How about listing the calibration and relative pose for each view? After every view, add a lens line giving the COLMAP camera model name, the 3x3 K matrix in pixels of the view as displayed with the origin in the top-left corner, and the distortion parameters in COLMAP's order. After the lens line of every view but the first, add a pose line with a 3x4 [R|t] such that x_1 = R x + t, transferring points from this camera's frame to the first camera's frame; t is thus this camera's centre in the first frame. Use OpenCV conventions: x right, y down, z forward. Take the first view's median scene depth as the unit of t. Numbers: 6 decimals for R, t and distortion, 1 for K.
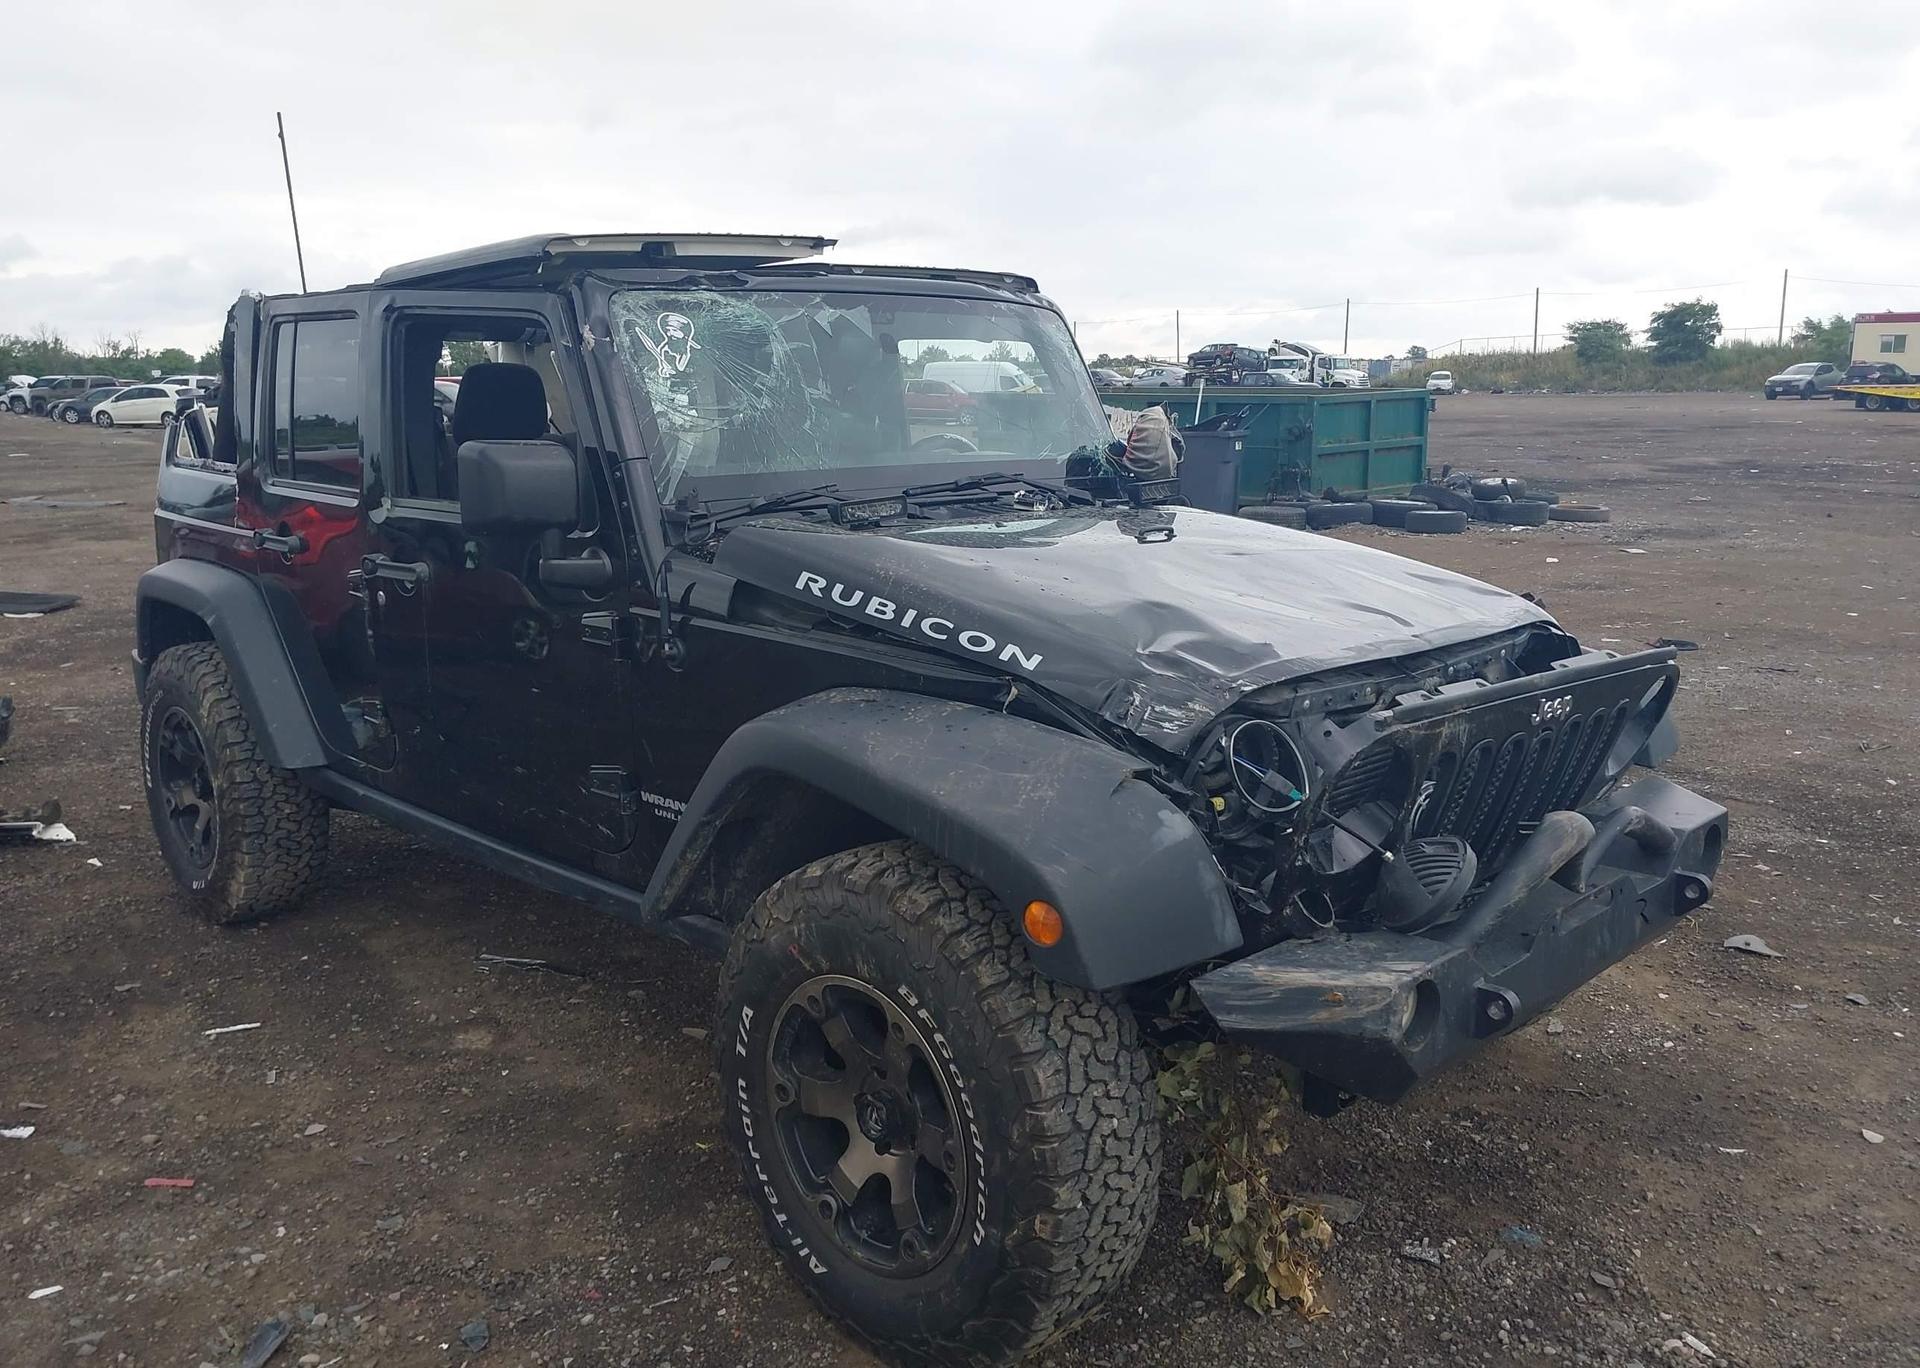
lens RADIAL K [[1533.5, 0, 909.2], [0, 1533.5, 685.2], [0, 0, 1]] dist [0.045215, -0.074911]
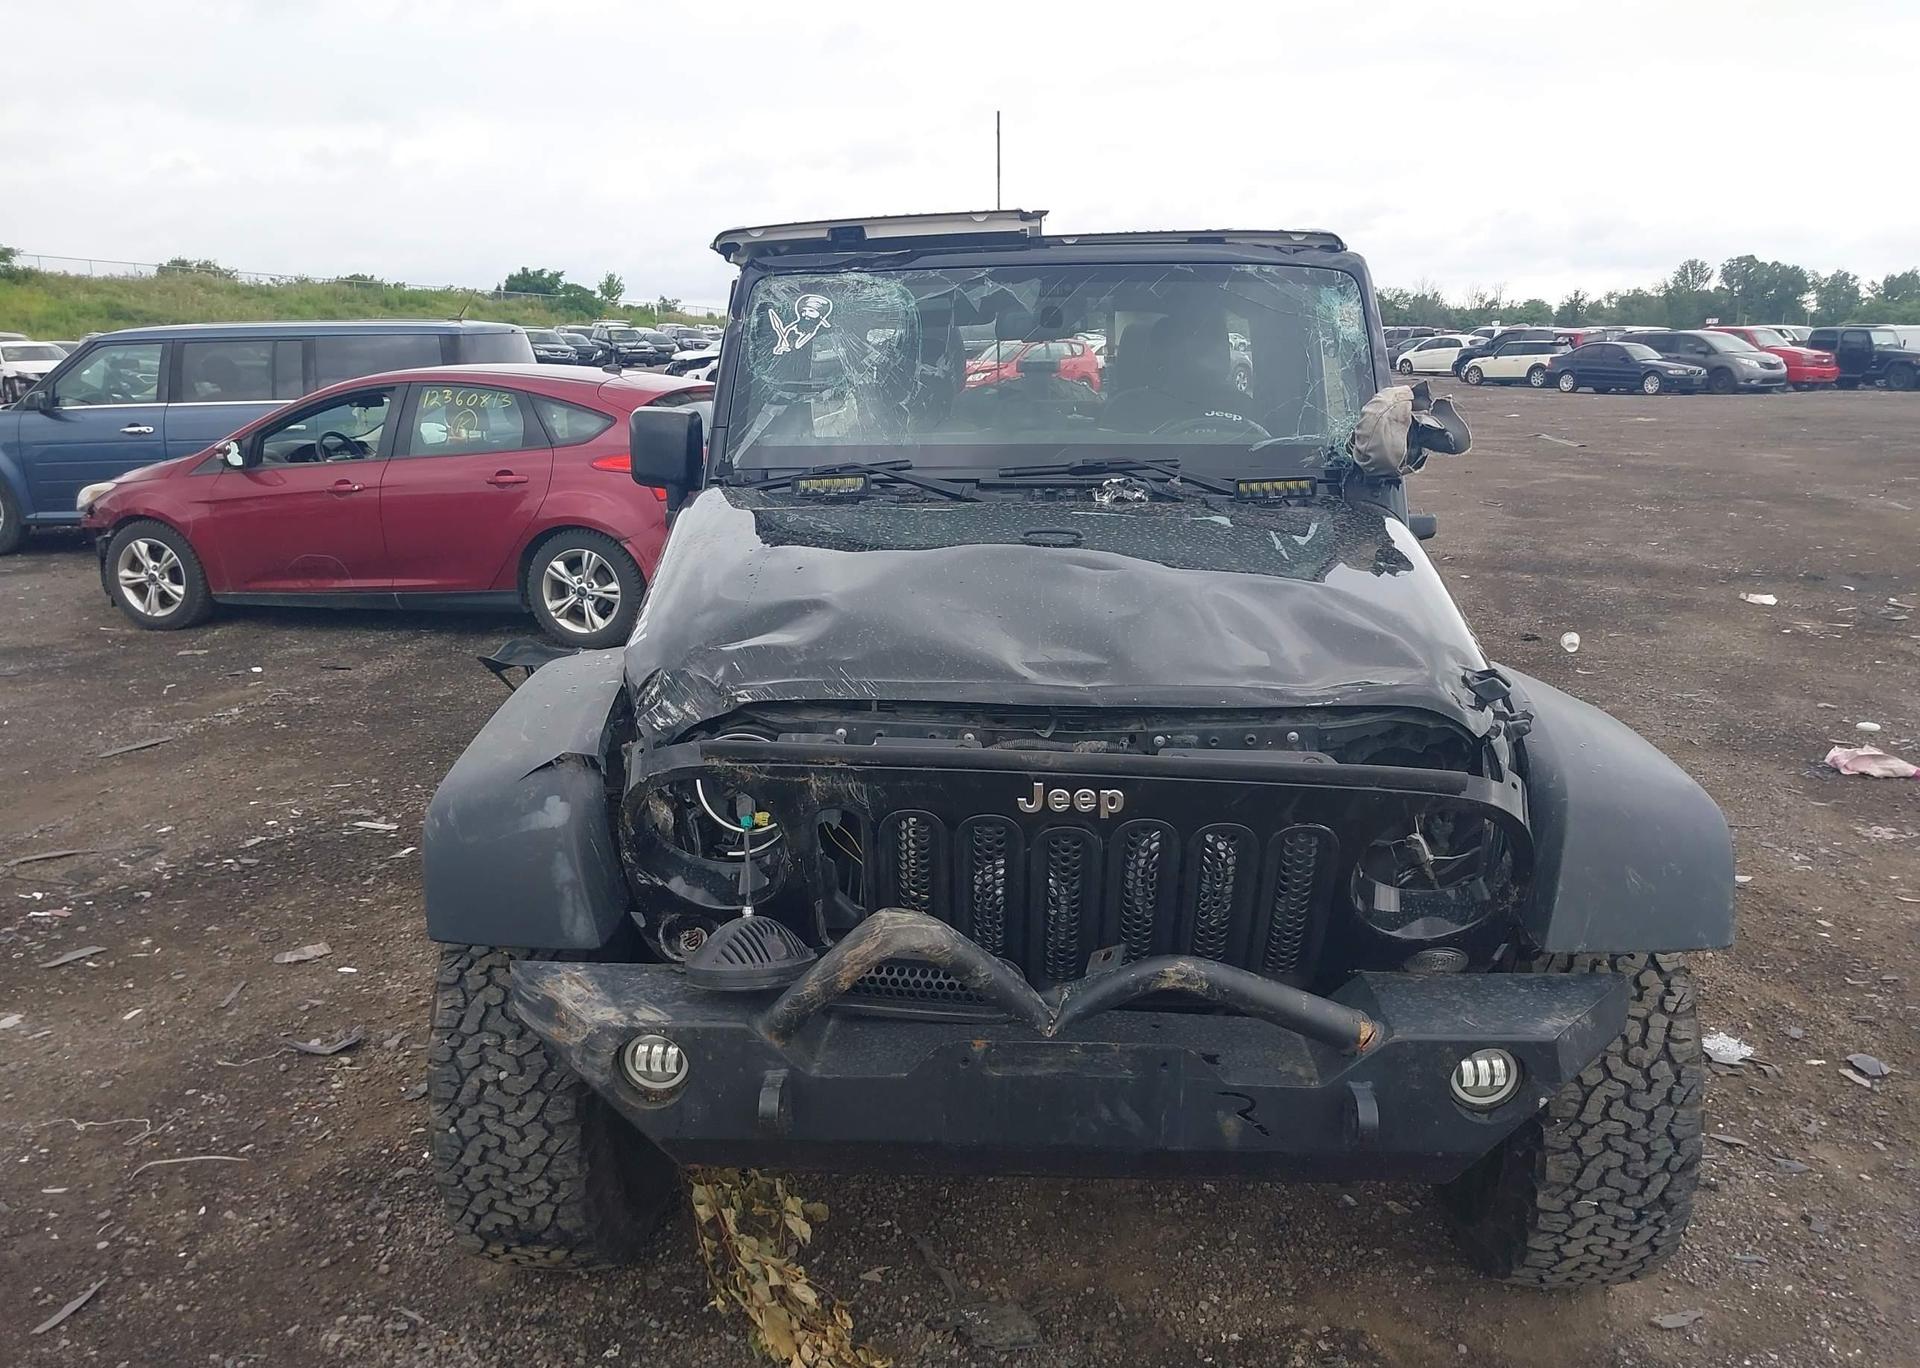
lens RADIAL K [[1533.5, 0, 971.5], [0, 1533.5, 688.4], [0, 0, 1]] dist [0.045215, -0.074911]
pose [[0.677350, 0.165149, -0.716884, 0.778908], [-0.140180, 0.985596, 0.094603, -0.090409], [0.722182, 0.036414, 0.690744, 0.356878]]
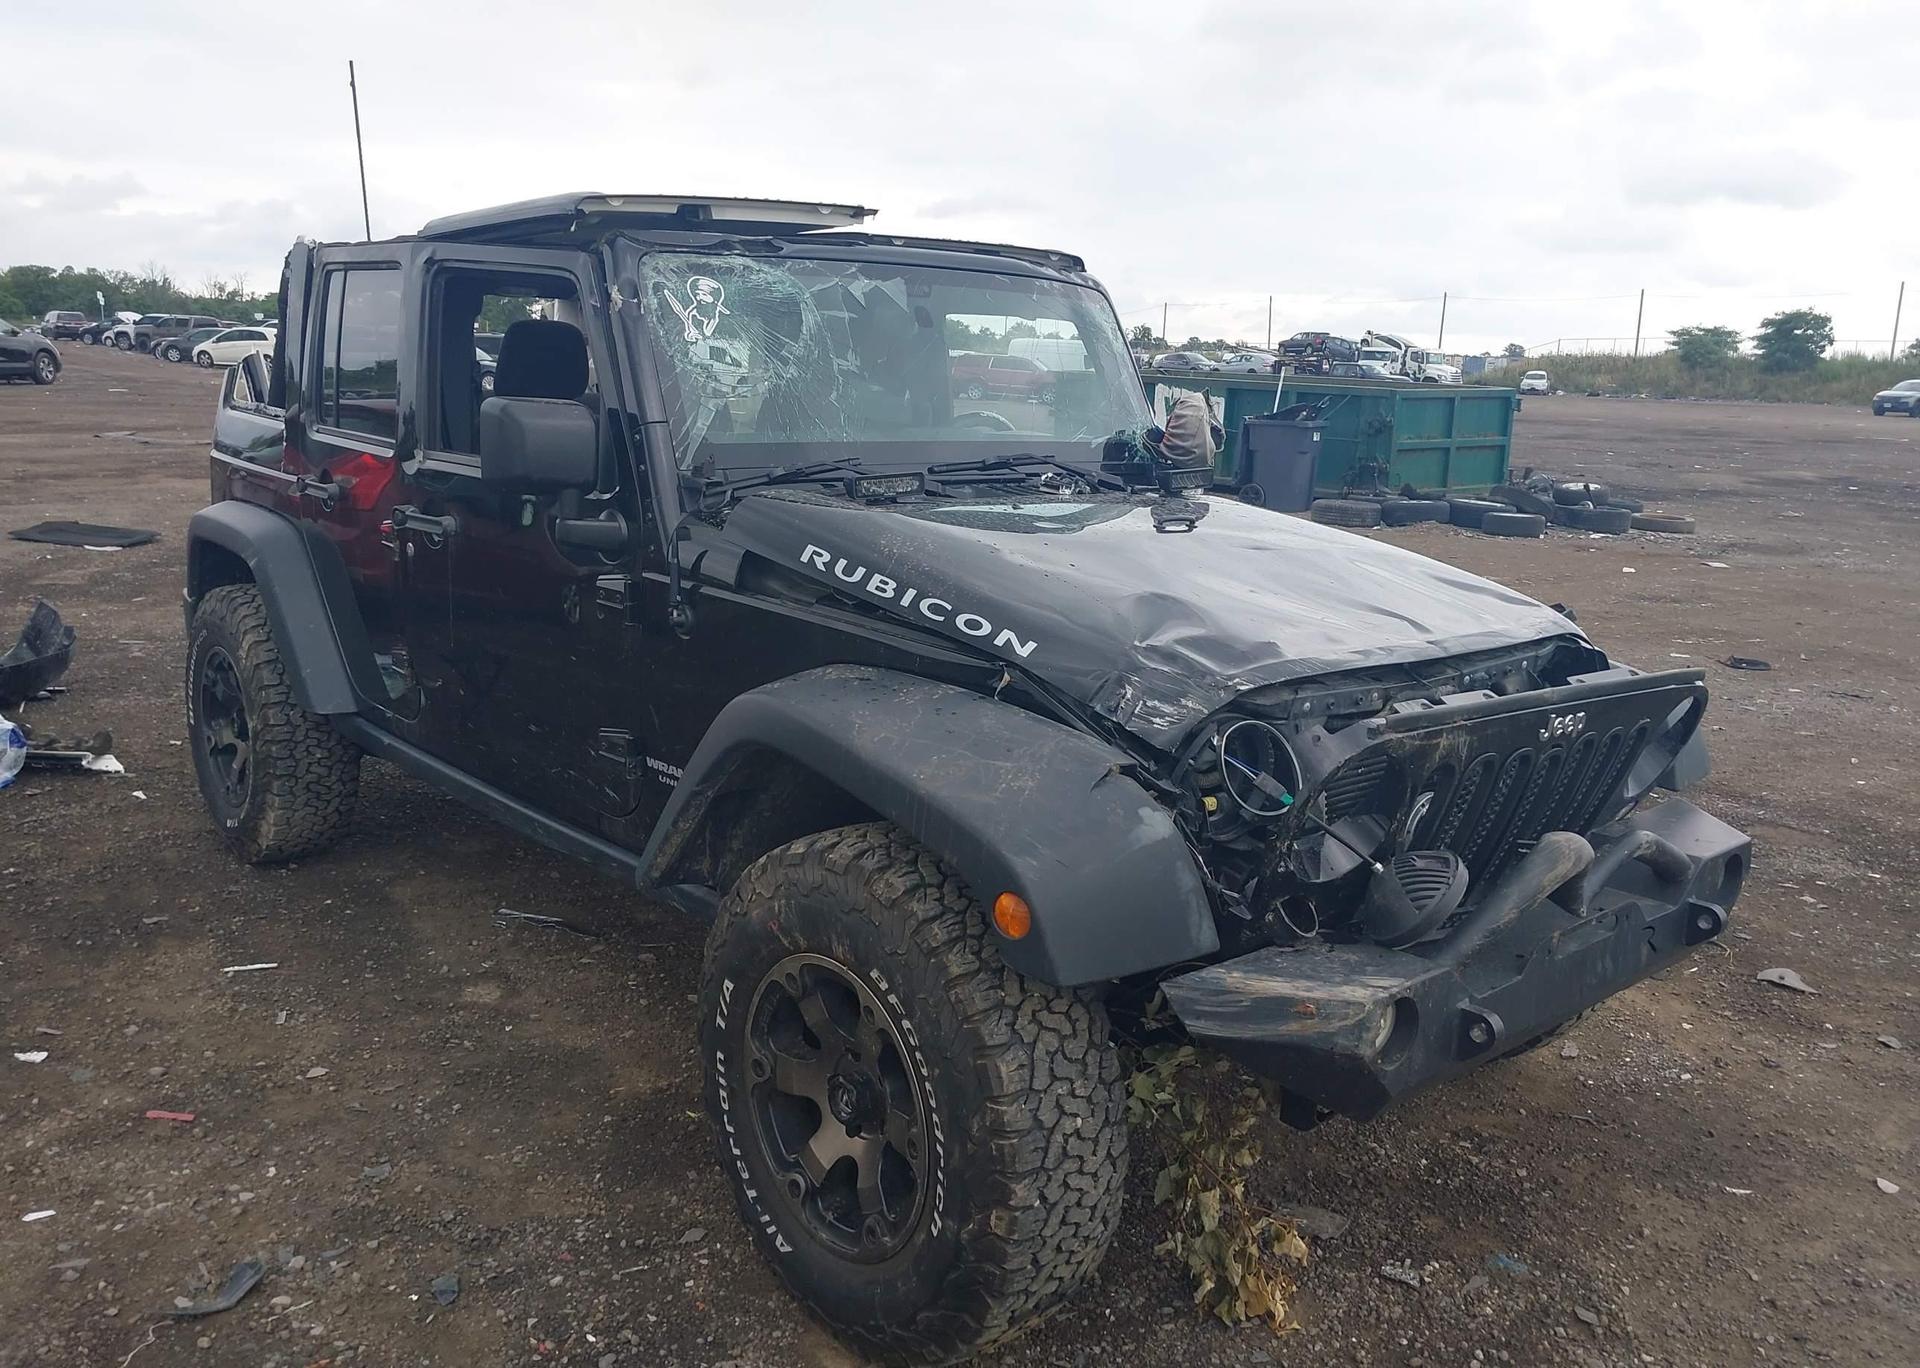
lens RADIAL K [[1533.5, 0, 916.3], [0, 1533.5, 679.6], [0, 0, 1]] dist [0.045215, -0.074911]
pose [[0.997550, 0.053373, -0.045215, 0.043559], [-0.052797, 0.998509, 0.013855, -0.004075], [0.045887, -0.011434, 0.998881, 0.013929]]
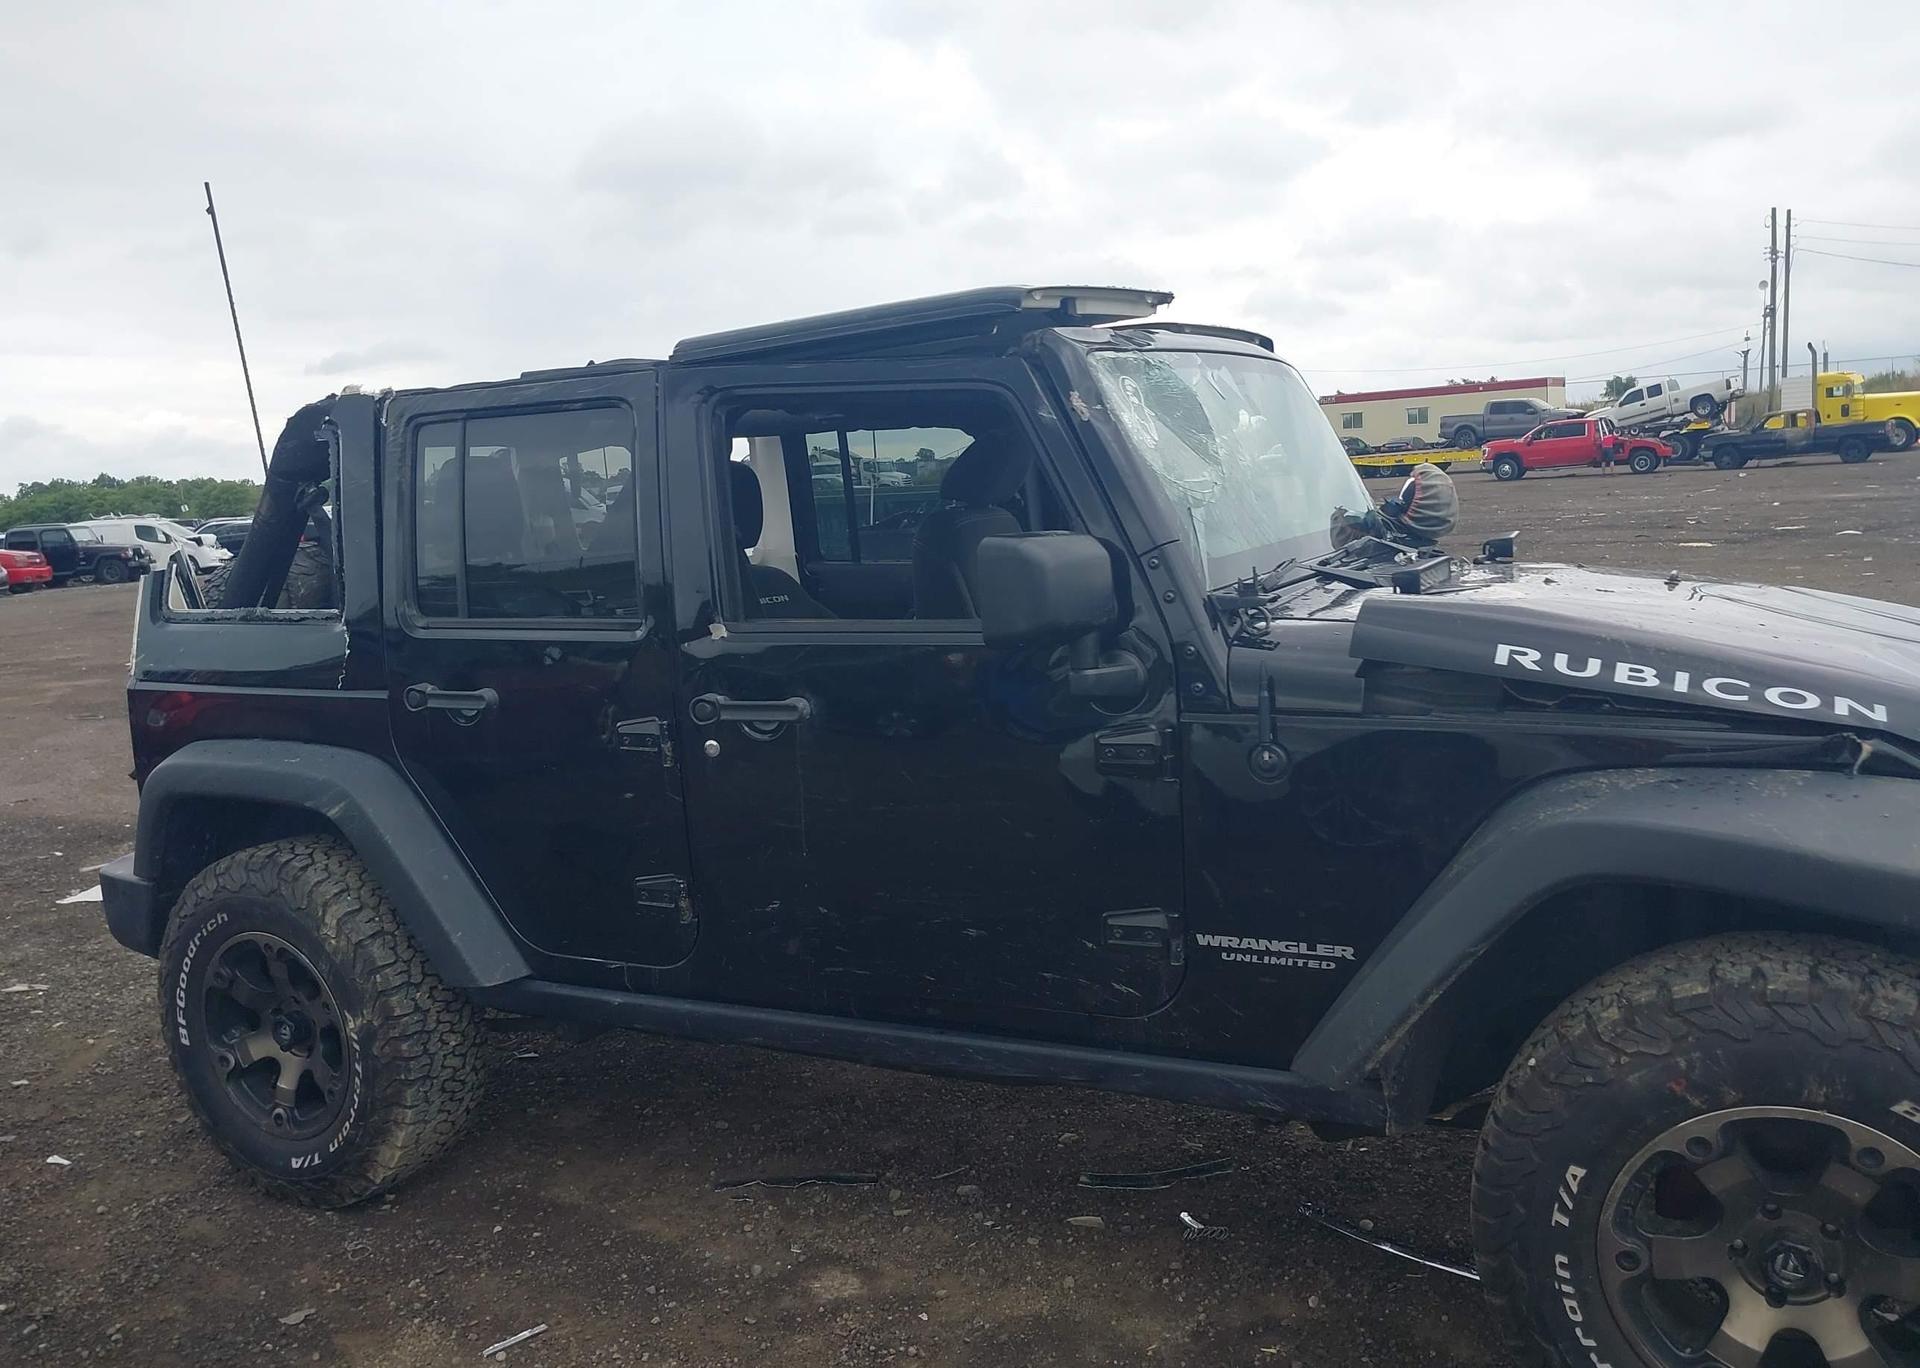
lens RADIAL K [[1533.5, 0, 944.3], [0, 1533.5, 691.1], [0, 0, 1]] dist [0.045215, -0.074911]
pose [[0.945608, -0.099803, 0.309621, -0.563958], [0.120300, 0.991587, -0.047778, -0.039717], [-0.302248, 0.082426, 0.949659, 0.246248]]
